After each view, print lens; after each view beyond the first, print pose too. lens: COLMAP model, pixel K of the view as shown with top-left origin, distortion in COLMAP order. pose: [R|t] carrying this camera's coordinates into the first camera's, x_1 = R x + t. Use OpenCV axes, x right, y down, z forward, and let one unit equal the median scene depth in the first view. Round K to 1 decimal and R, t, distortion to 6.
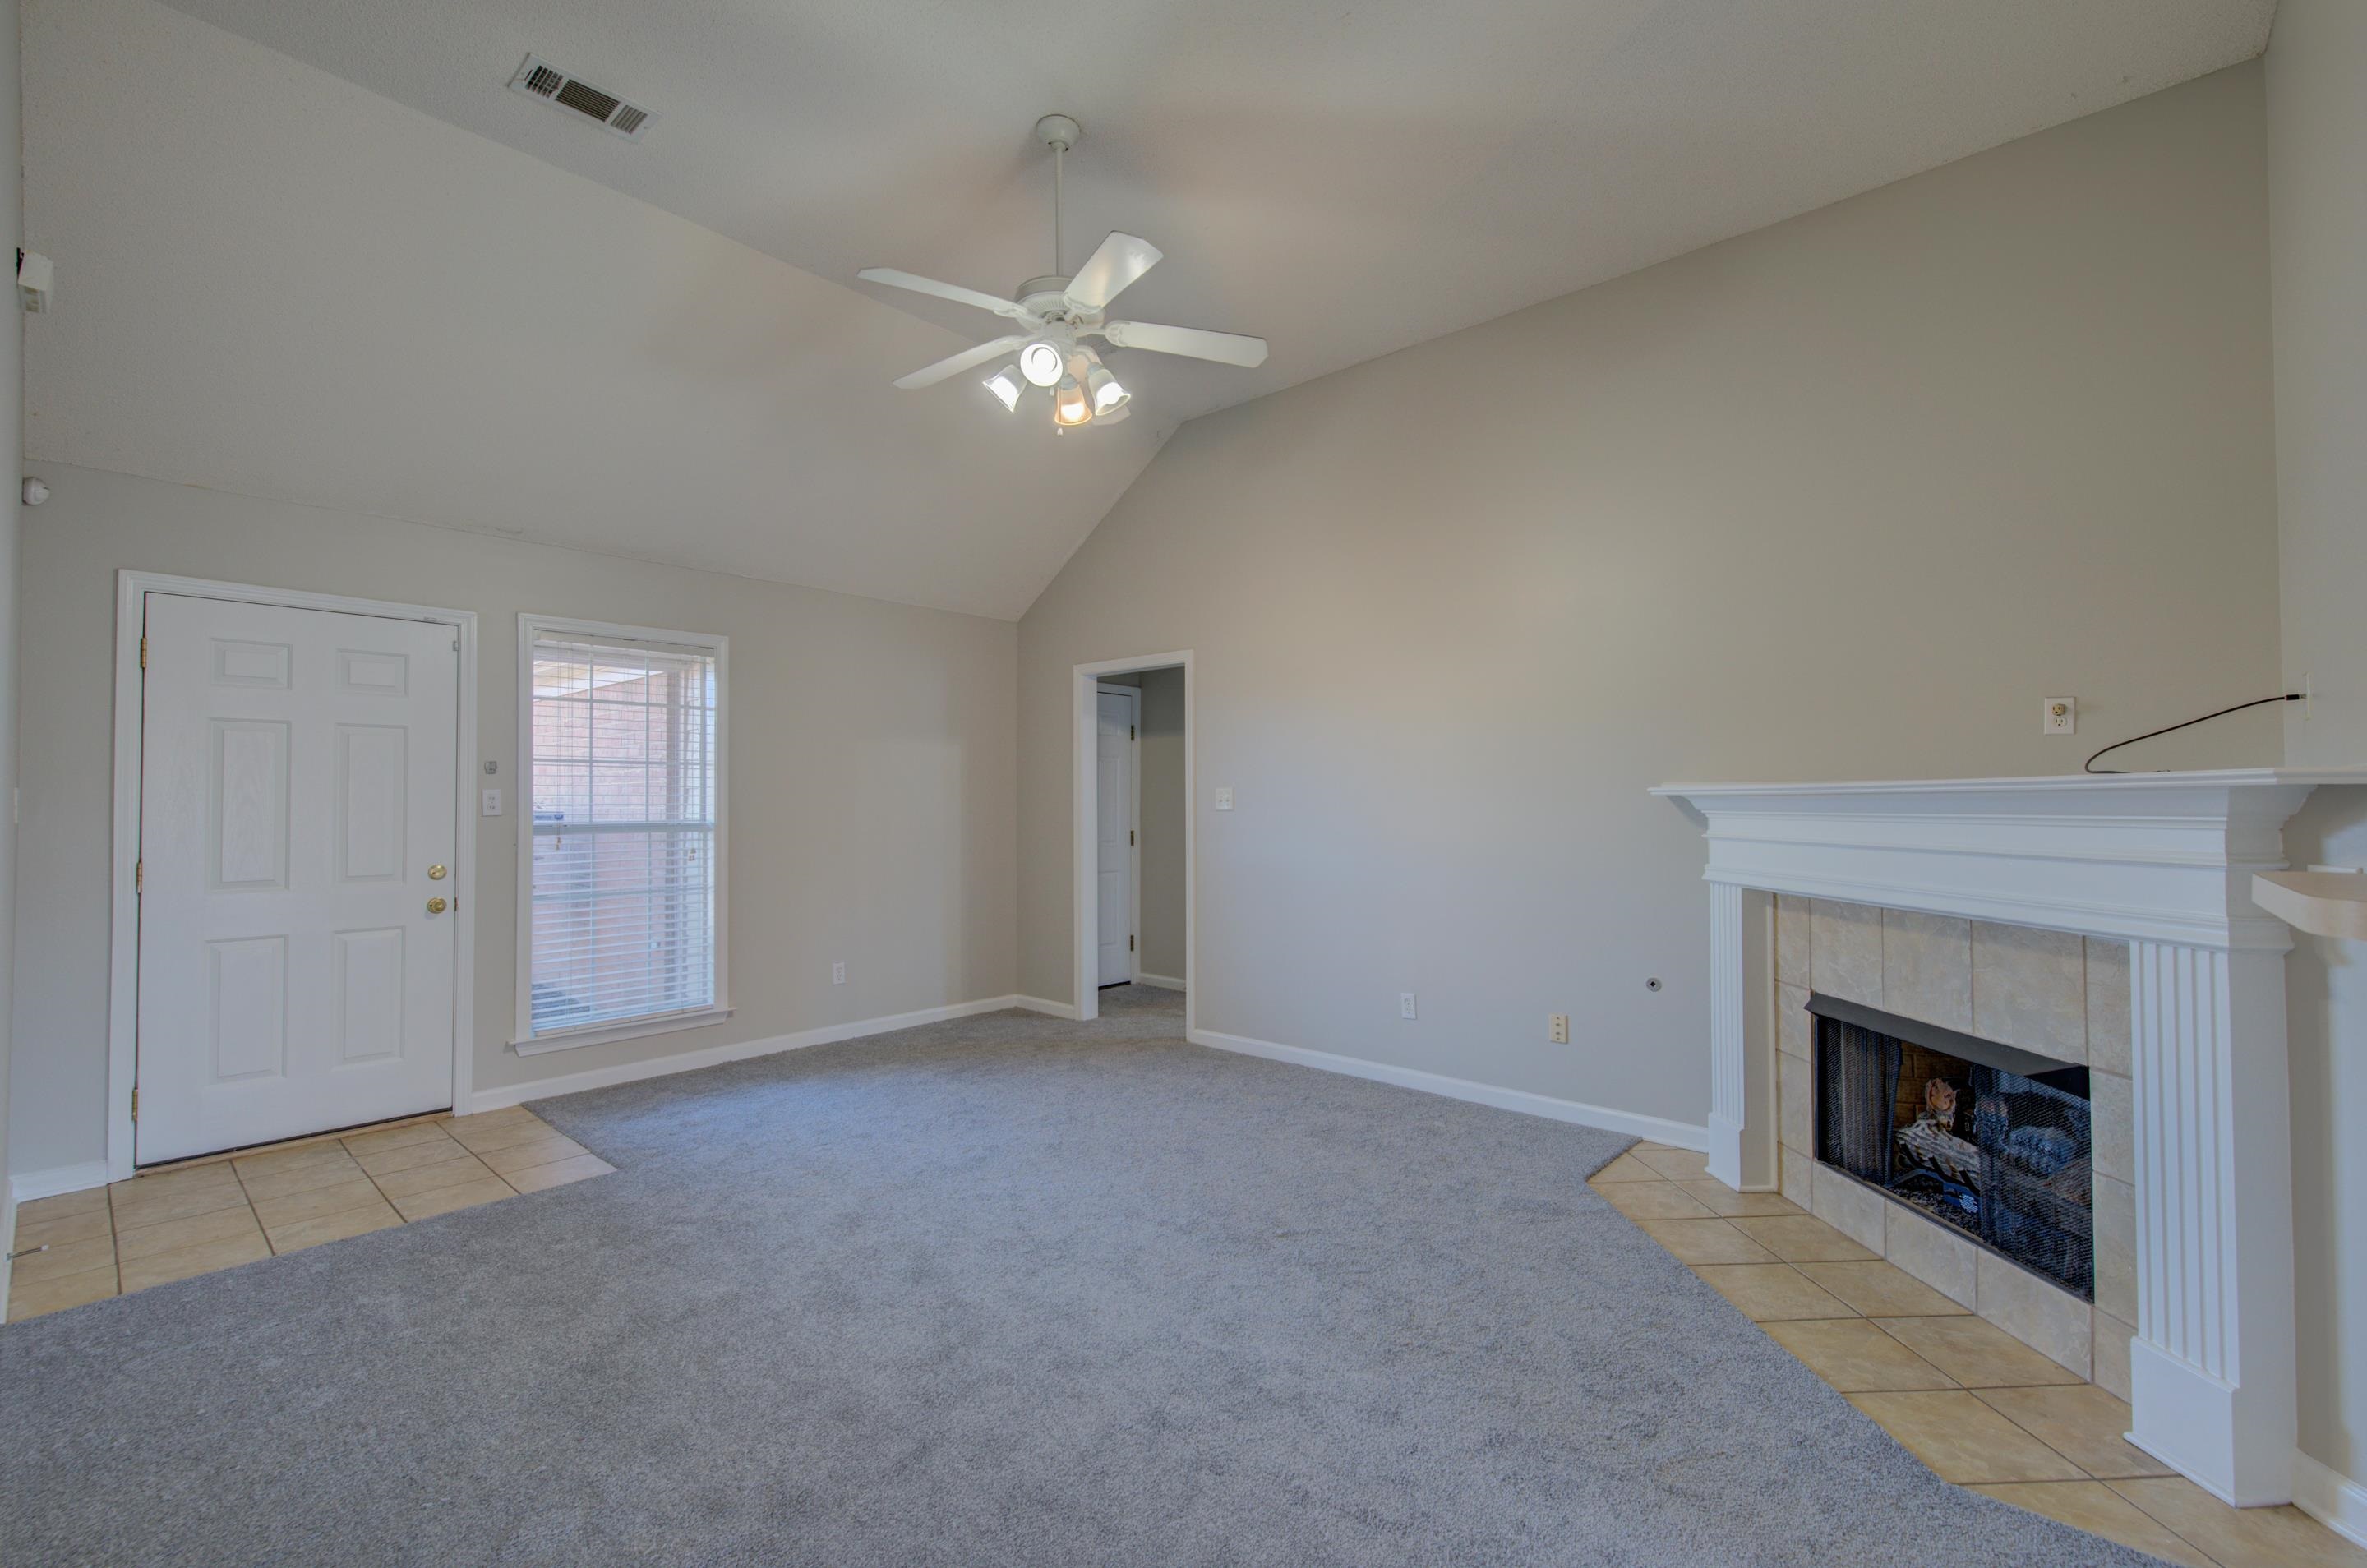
lens RADIAL K [[990.4, 0, 1188.8], [0, 990.4, 788.9], [0, 0, 1]] dist [-0.002542, 0.000096]
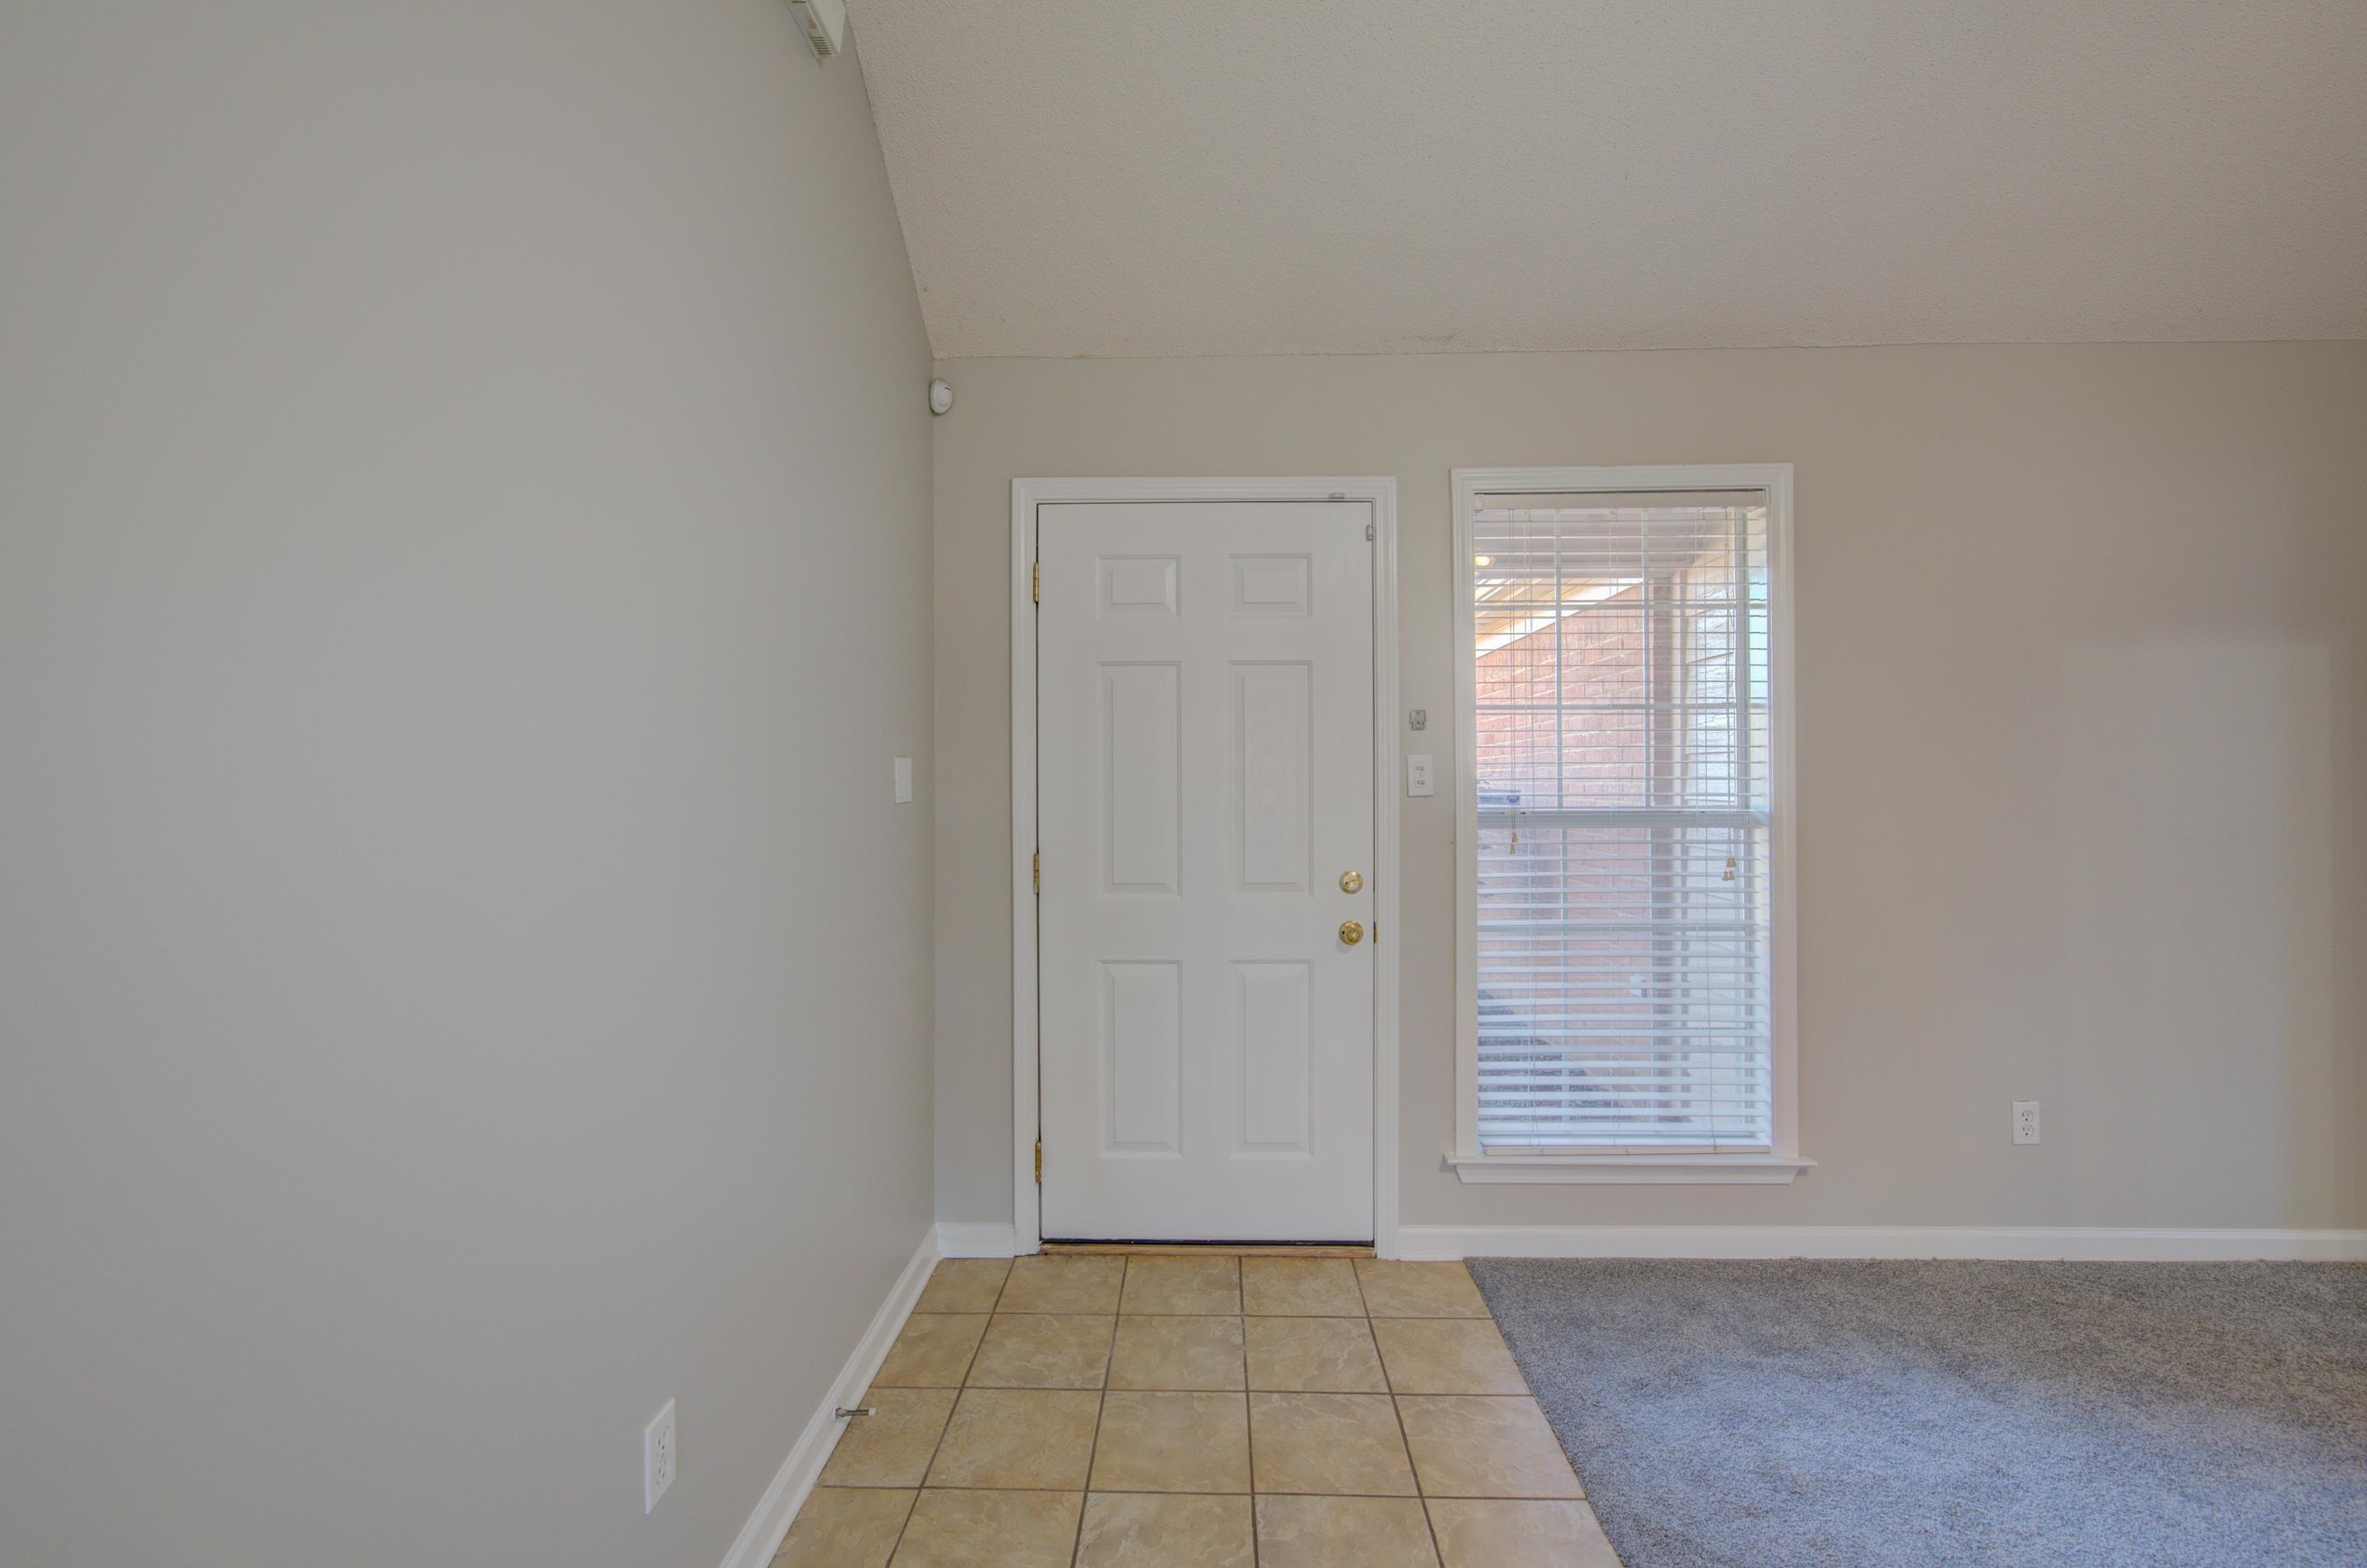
lens RADIAL K [[990.4, 0, 1188.8], [0, 990.4, 788.9], [0, 0, 1]] dist [-0.002542, 0.000096]
pose [[0.644373, -0.000610, -0.764711, -0.313032], [0.014141, 0.999838, 0.011118, 0.013203], [0.764581, -0.017978, 0.644277, 0.475060]]
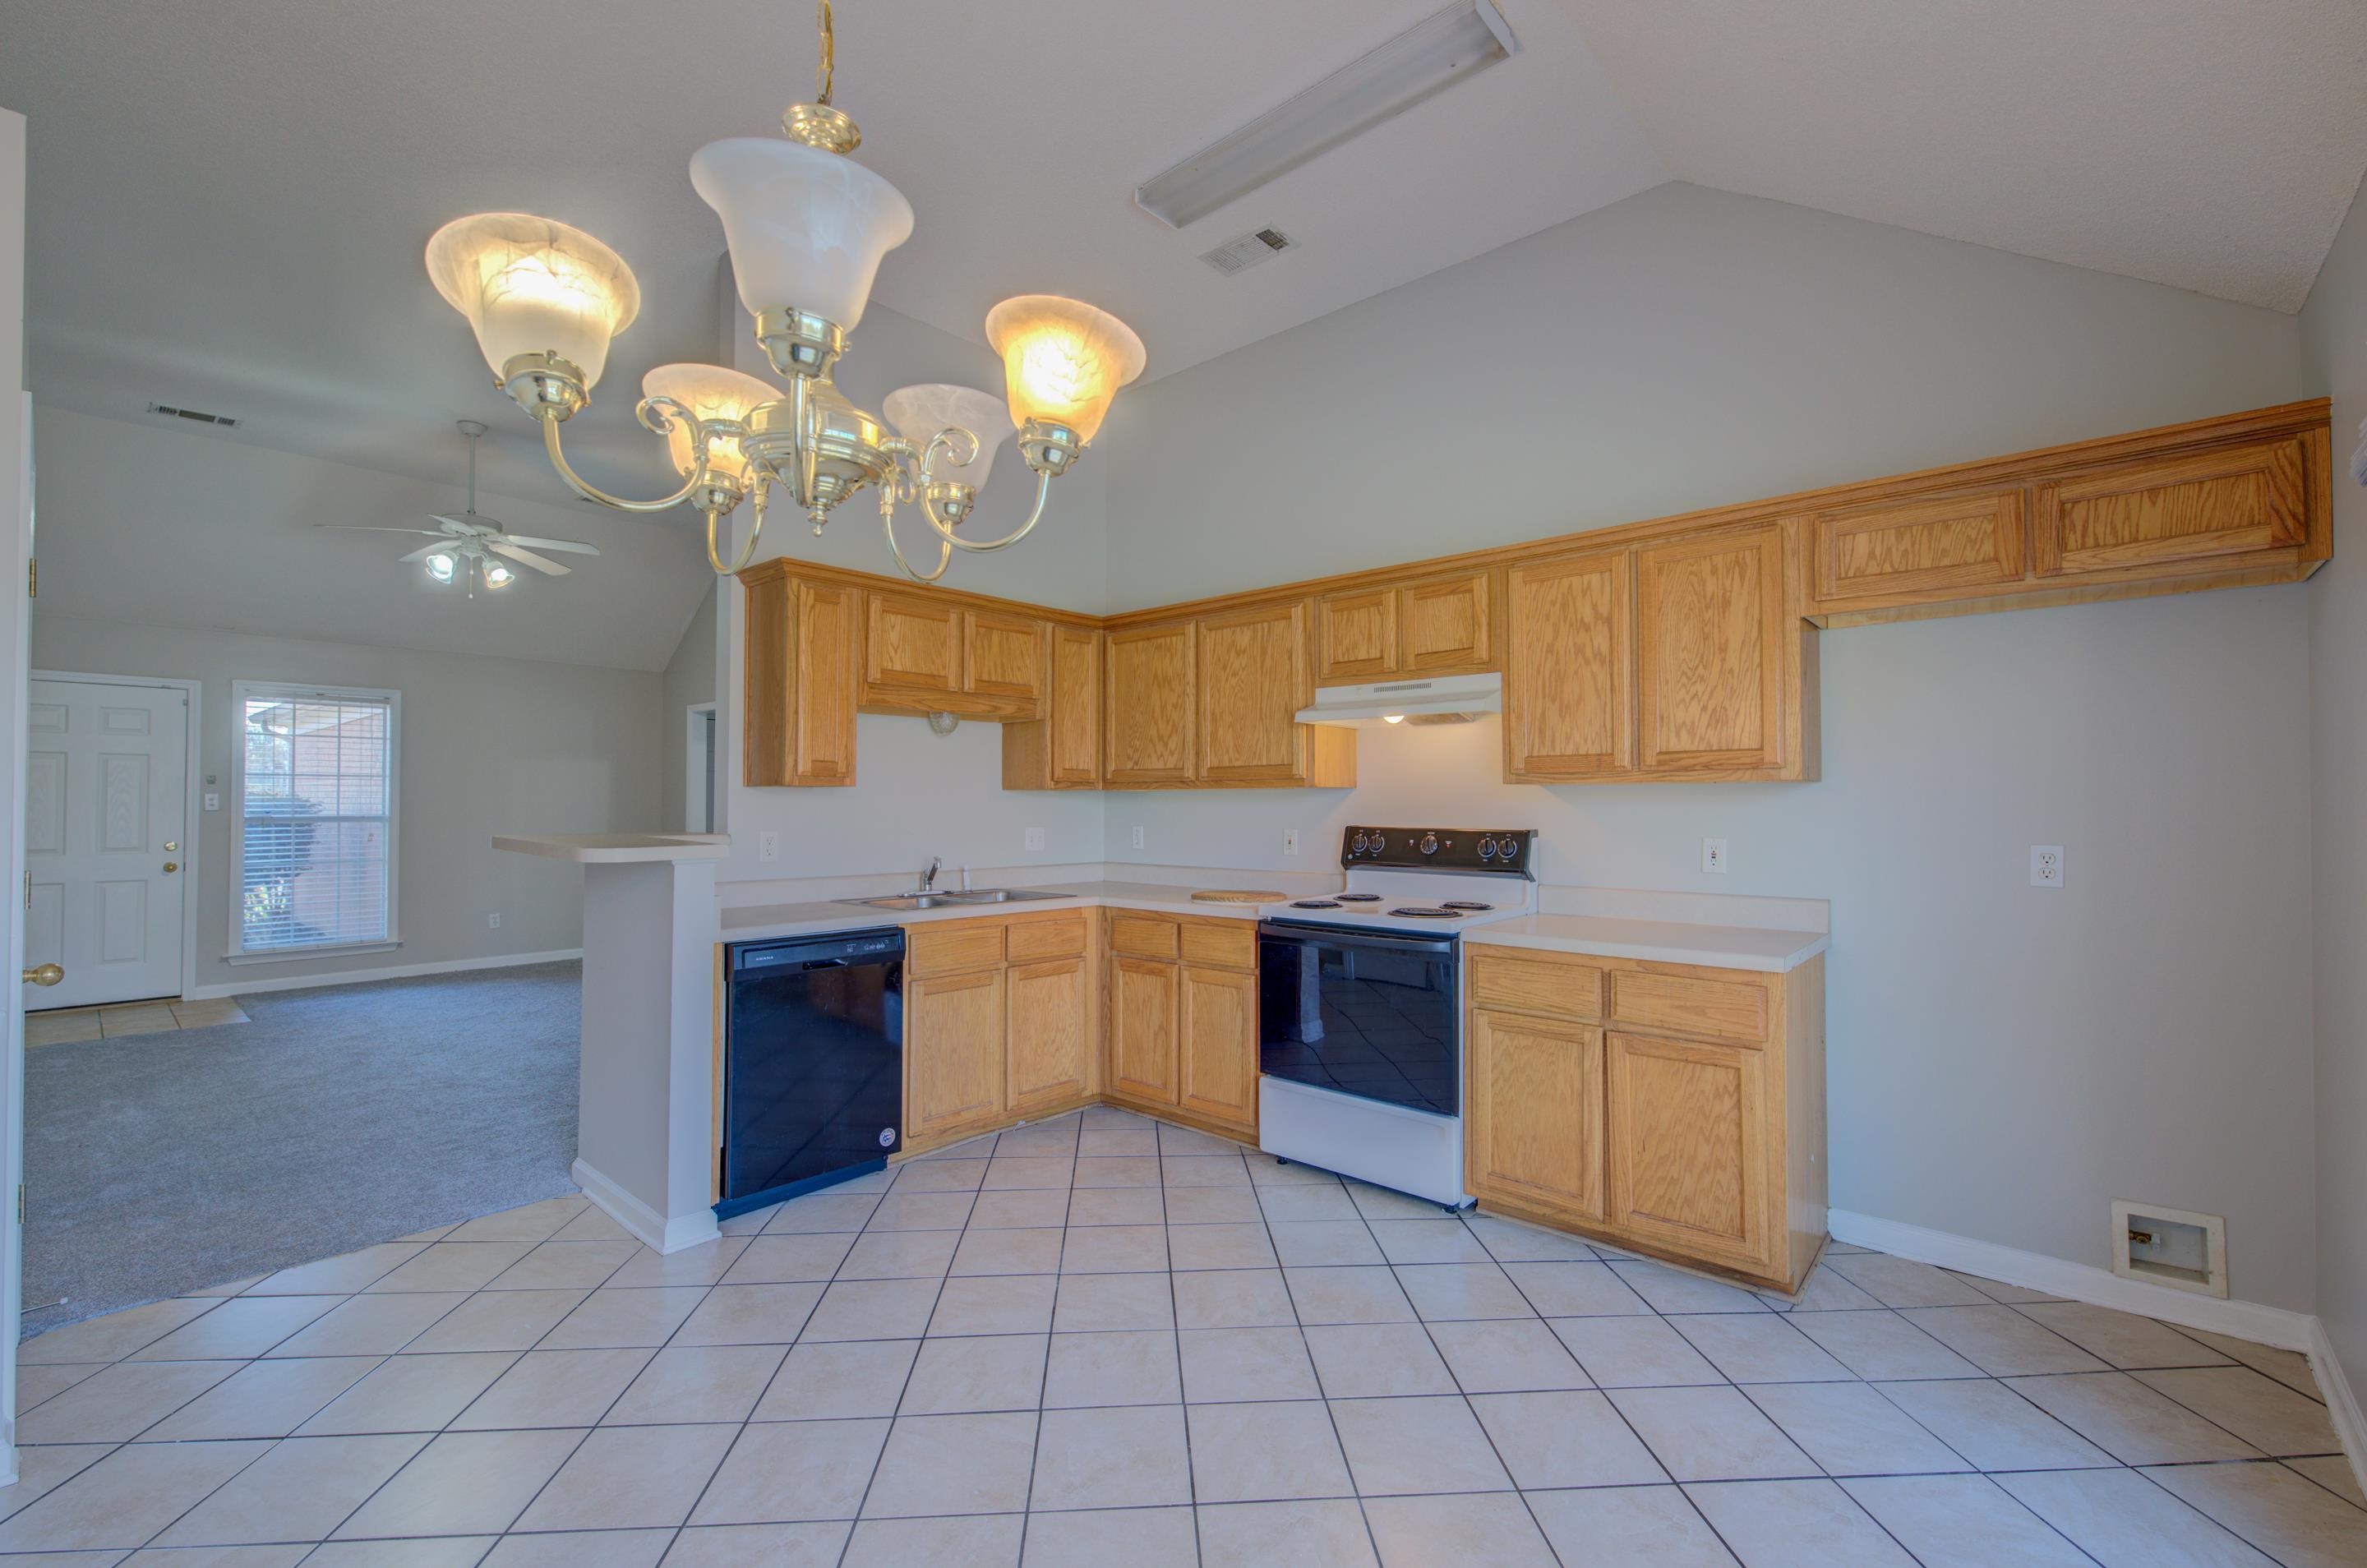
lens RADIAL K [[982.4, 0, 1183.5], [0, 982.4, 784.0], [0, 0, 1]] dist [-0.001231, 0.000168]
pose [[0.999991, 0.004236, 0.000562, 0.822964], [-0.004236, 0.999991, 0.000030, -0.021437], [-0.000562, -0.000032, 1.000000, -0.546745]]
